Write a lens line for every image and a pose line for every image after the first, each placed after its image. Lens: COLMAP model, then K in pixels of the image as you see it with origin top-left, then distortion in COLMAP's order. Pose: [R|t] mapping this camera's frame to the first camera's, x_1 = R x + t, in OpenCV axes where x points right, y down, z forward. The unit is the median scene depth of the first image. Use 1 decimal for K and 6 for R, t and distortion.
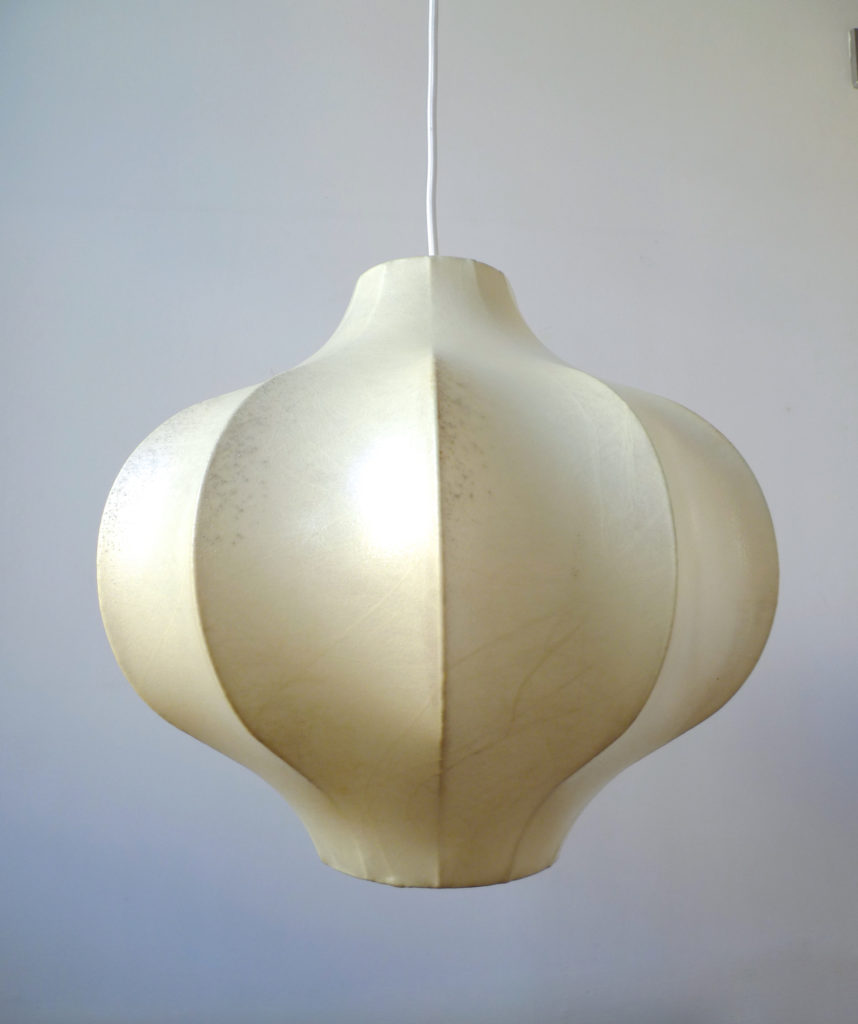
lens RADIAL K [[825.1, 0, 424.8], [0, 825.1, 567.2], [0, 0, 1]] dist [-0.034442, -0.019225]
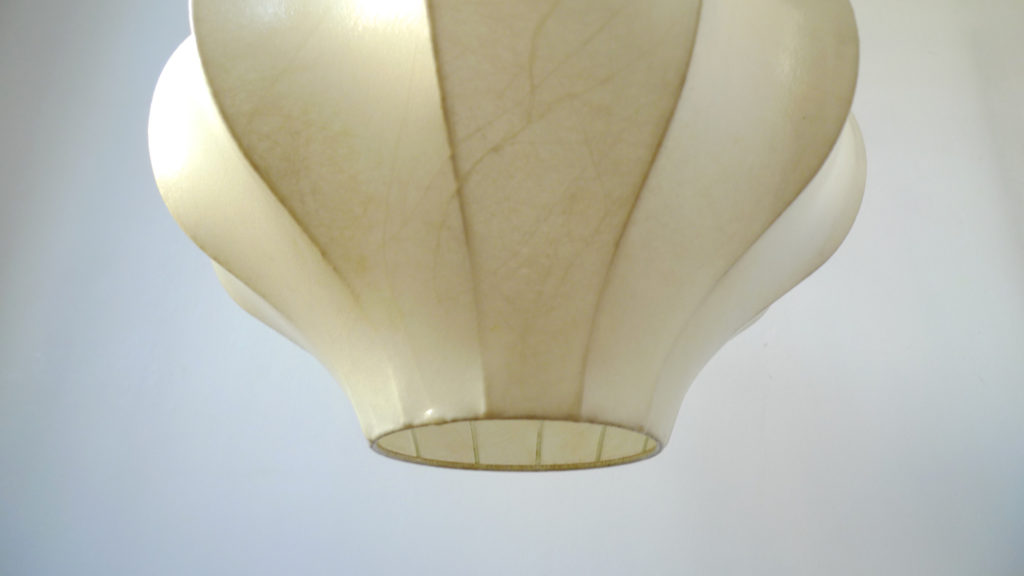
lens RADIAL K [[668.0, 0, 508.5], [0, 668.0, 285.3], [0, 0, 1]] dist [-0.031215, -0.001974]
pose [[0.987076, -0.073245, -0.142535, 0.162855], [0.015081, 0.927947, -0.372408, 0.608840], [0.159542, 0.365445, 0.917058, 0.449877]]
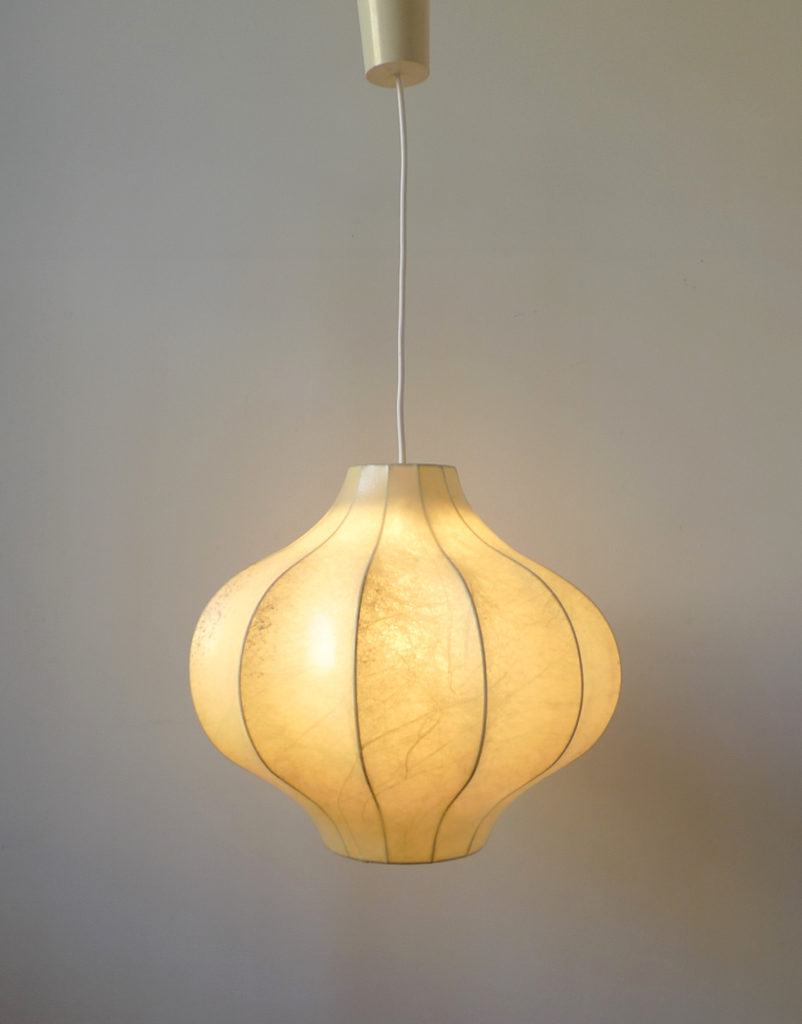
lens RADIAL K [[1262.2, 0, 400.4], [0, 1262.2, 511.1], [0, 0, 1]] dist [-0.171231, 0.000000]
pose [[0.982558, -0.001720, -0.185947, 0.611539], [0.008735, 0.999280, 0.036913, -0.498200], [0.185749, -0.037893, 0.981866, -1.730288]]
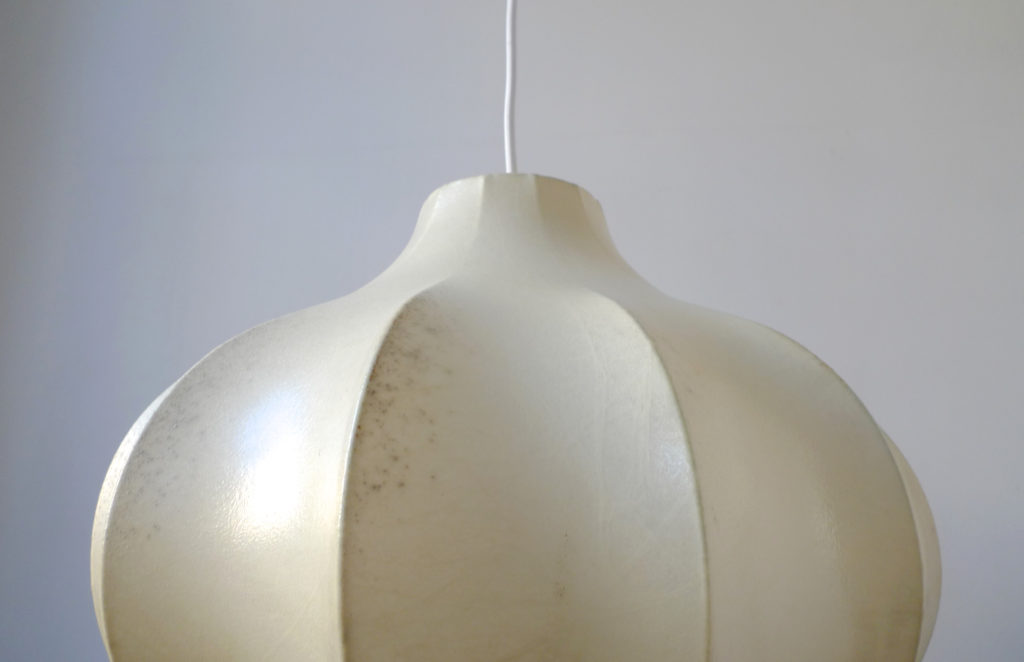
lens RADIAL K [[758.0, 0, 509.0], [0, 758.0, 338.4], [0, 0, 1]] dist [-0.017289, -0.018025]
pose [[0.970888, -0.044417, -0.235380, 0.284767], [0.007268, 0.987668, -0.156397, -0.098620], [0.239424, 0.150133, 0.959237, 0.320313]]
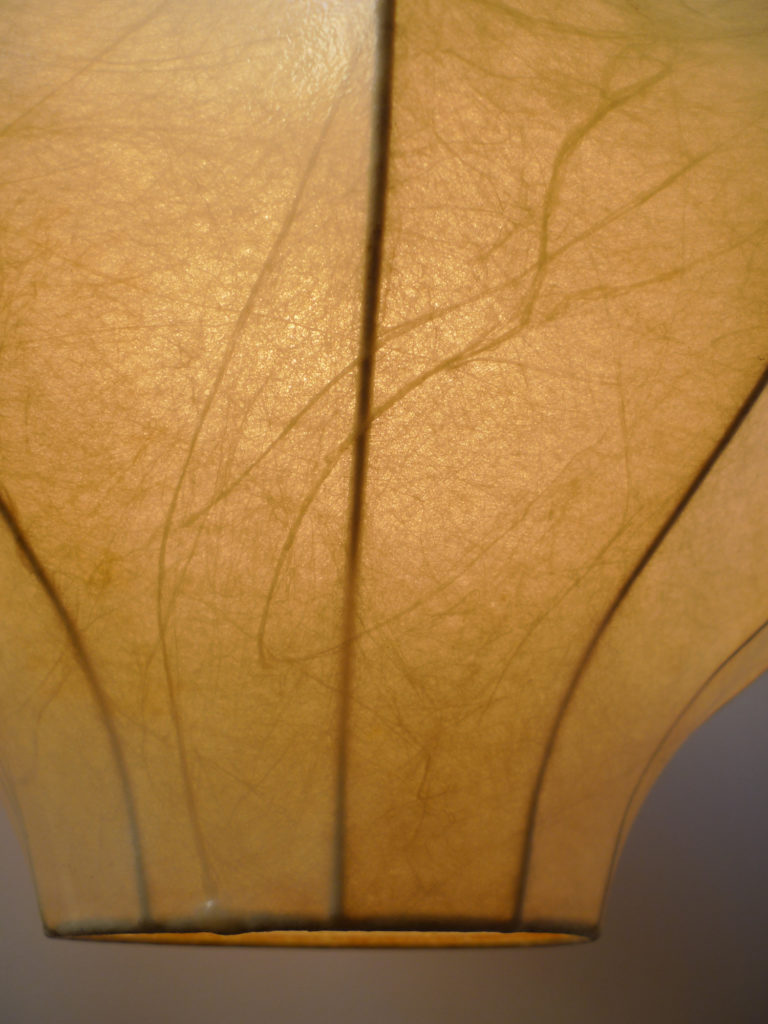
lens RADIAL K [[733.6, 0, 381.6], [0, 733.6, 510.4], [0, 0, 1]] dist [-0.047039, 0.003870]
pose [[0.994763, 0.039335, 0.094341, -0.001807], [0.013913, 0.862288, -0.506227, 0.470548], [-0.101262, 0.504888, 0.857225, 0.750688]]
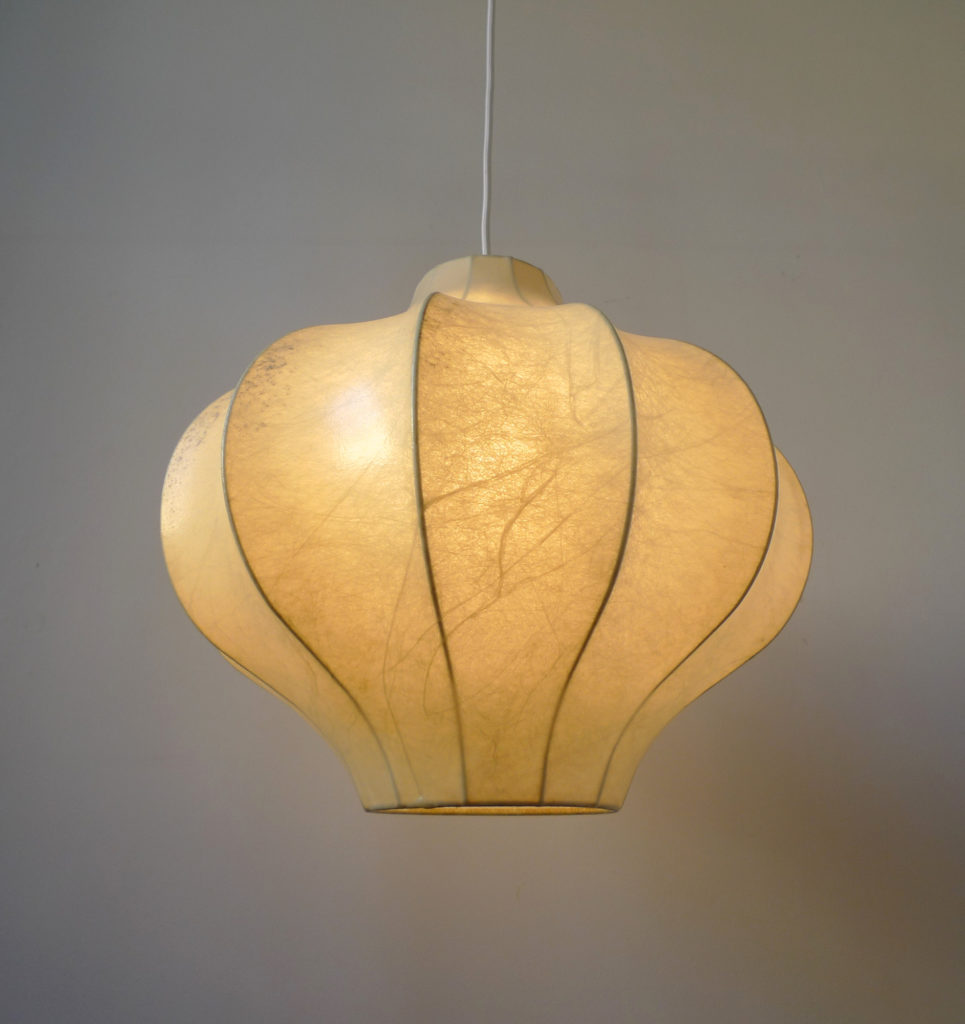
lens RADIAL K [[986.0, 0, 542.7], [0, 986.0, 501.7], [0, 0, 1]] dist [-0.032263, 0.000000]
pose [[0.992701, -0.058545, -0.105443, 0.300111], [0.024094, 0.952923, -0.302255, 0.480052], [0.118174, 0.297508, 0.947377, -0.245531]]
